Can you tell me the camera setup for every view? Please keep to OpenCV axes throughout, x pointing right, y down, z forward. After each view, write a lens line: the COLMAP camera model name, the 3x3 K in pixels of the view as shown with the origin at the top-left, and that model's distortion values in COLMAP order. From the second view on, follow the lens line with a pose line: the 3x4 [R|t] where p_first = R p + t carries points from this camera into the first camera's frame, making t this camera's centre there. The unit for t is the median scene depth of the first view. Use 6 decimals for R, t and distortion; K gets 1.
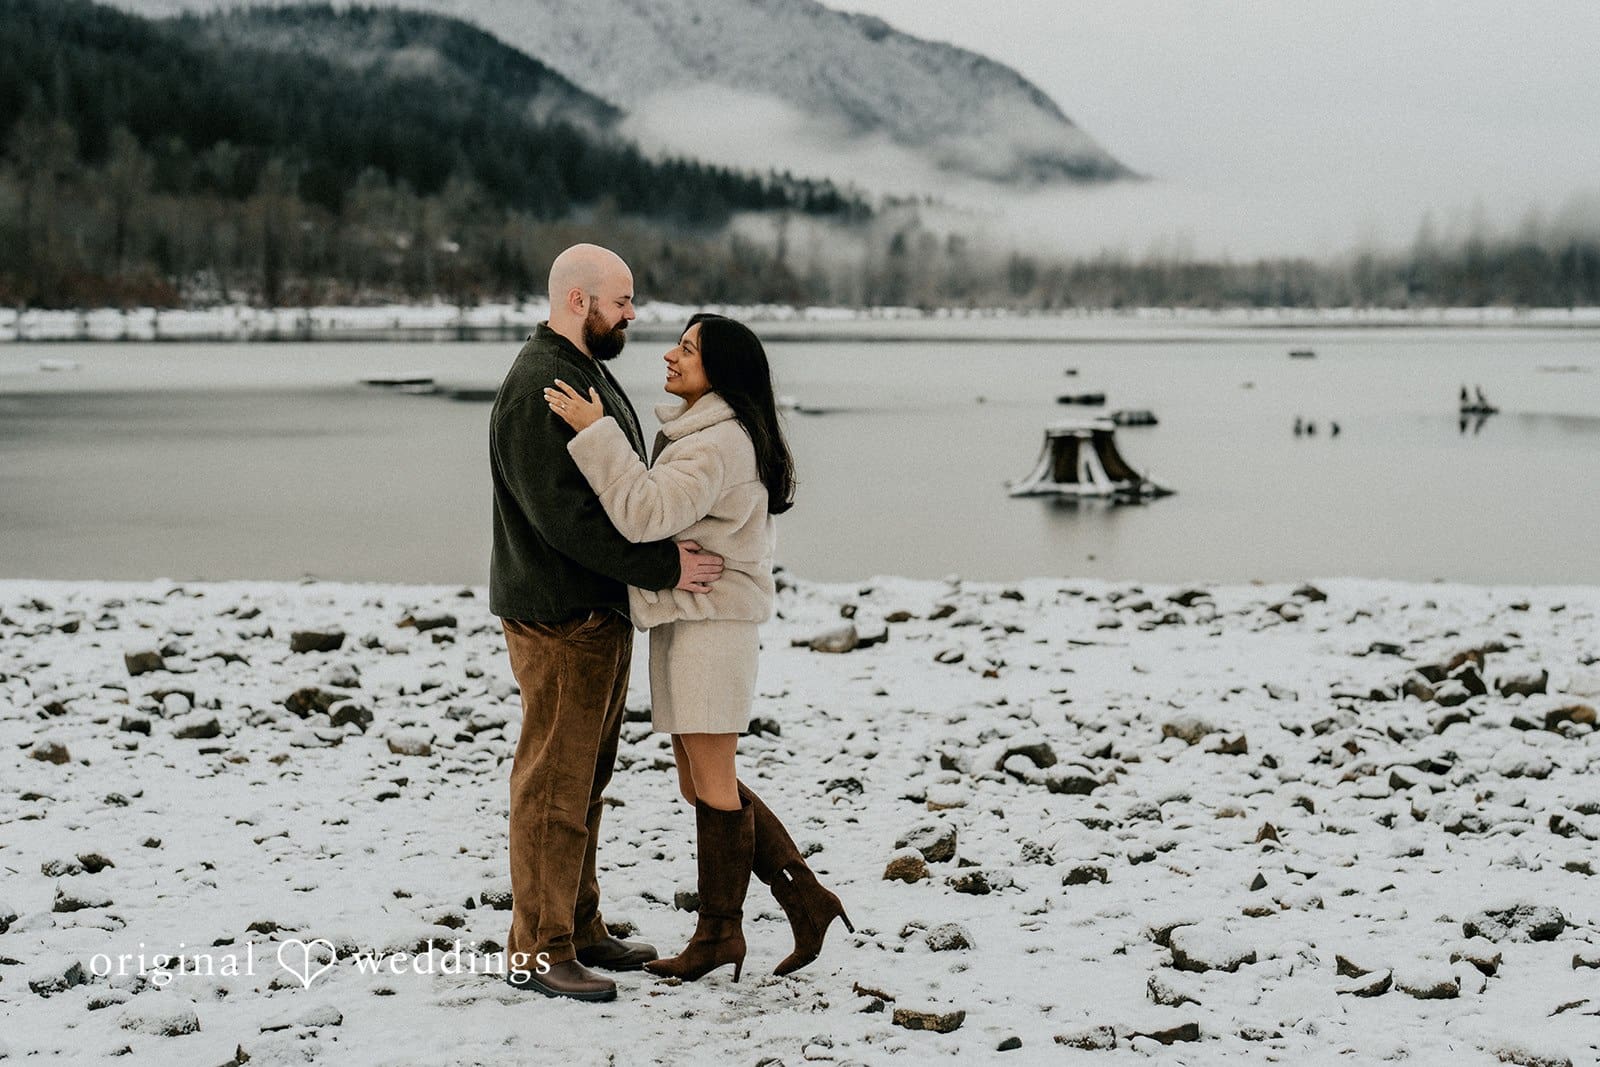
lens RADIAL K [[2909.4, 0, 821.2], [0, 2909.4, 479.0], [0, 0, 1]] dist [-0.023094, 0.174408]
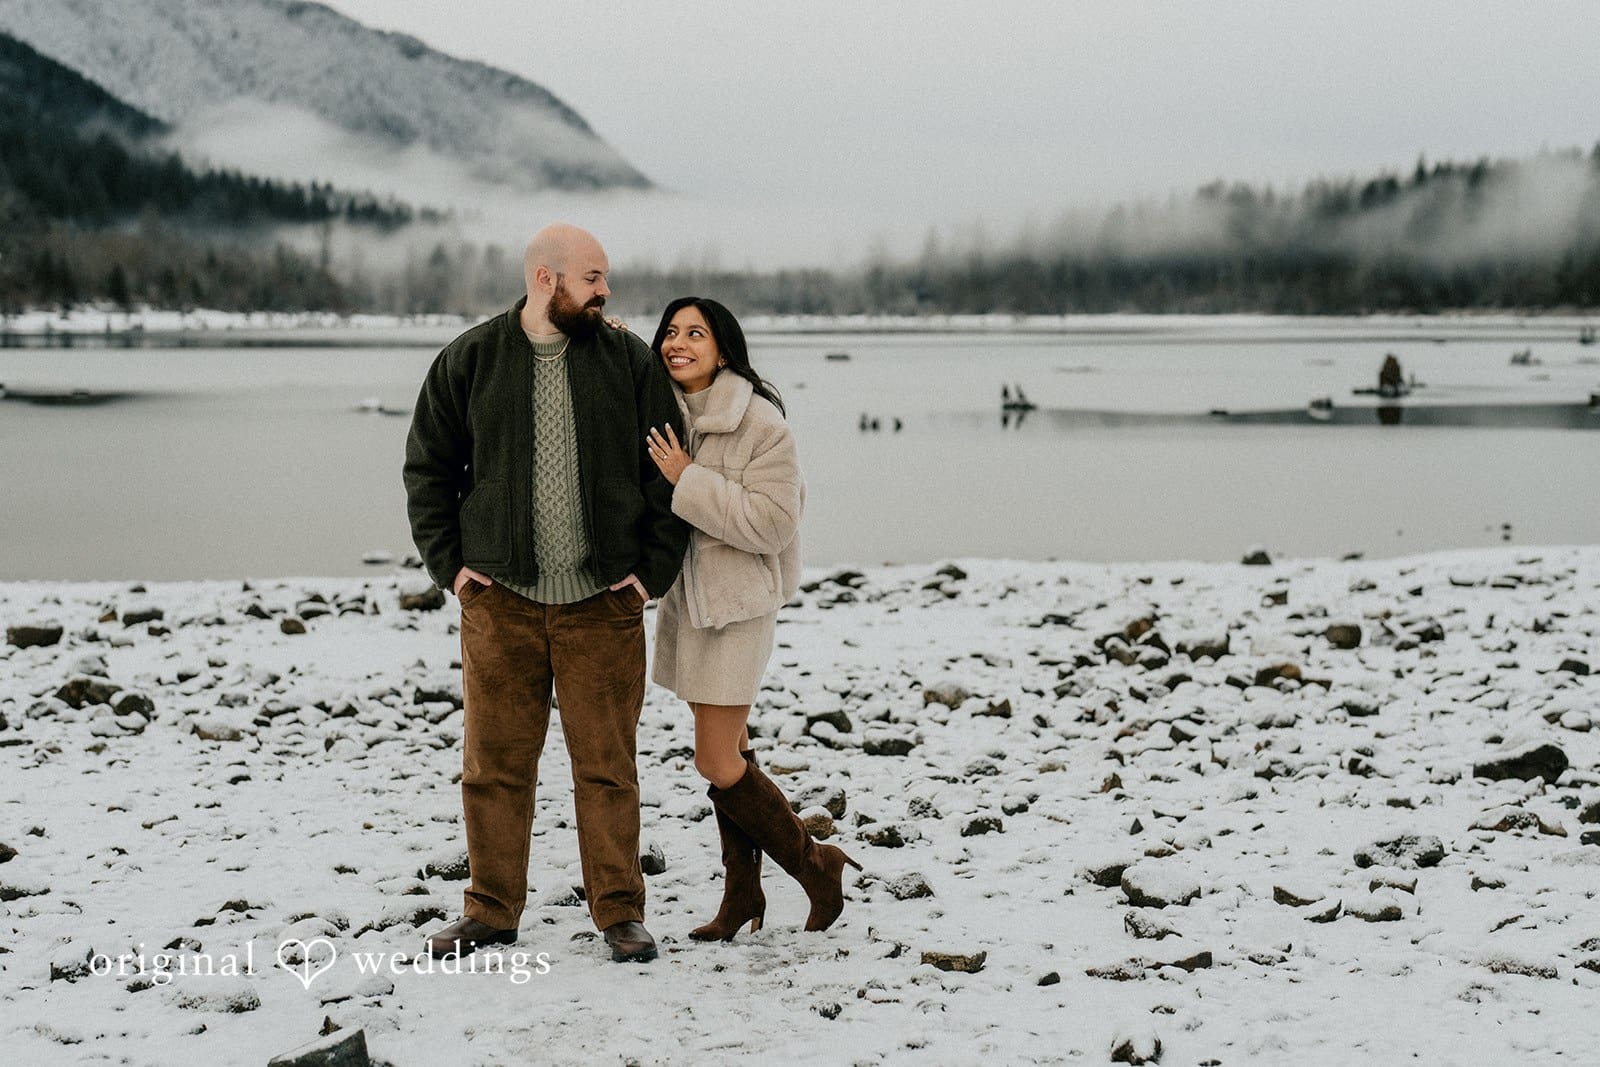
lens RADIAL K [[2749.1, 0, 872.6], [0, 2749.1, 477.6], [0, 0, 1]] dist [-0.016475, 0.147889]
pose [[0.978989, -0.012429, 0.203536, -0.107905], [0.012698, 0.999919, -0.000015, 0.006404], [-0.203520, 0.002599, 0.979067, 0.020208]]
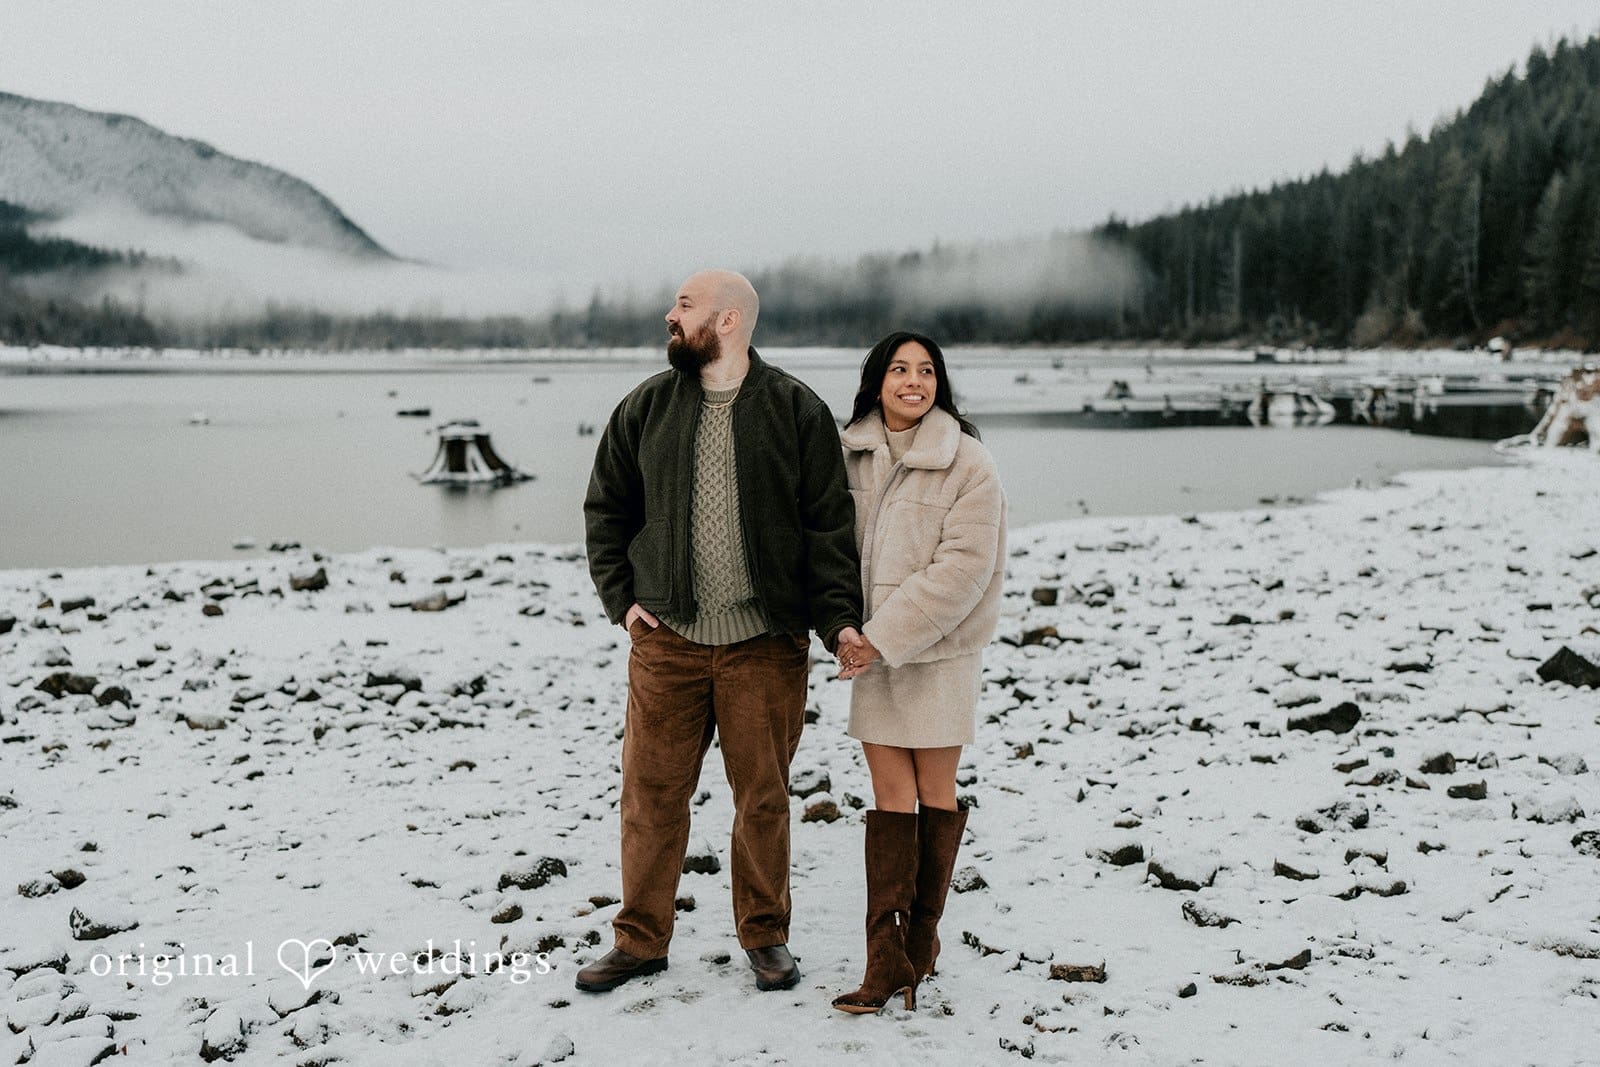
lens RADIAL K [[1887.7, 0, 849.2], [0, 1887.7, 474.4], [0, 0, 1]] dist [0.001906, 0.010076]
pose [[0.928152, -0.026256, 0.371273, -0.172967], [0.023874, 0.999654, 0.011011, -0.007389], [-0.371434, -0.001356, 0.928458, 0.205874]]
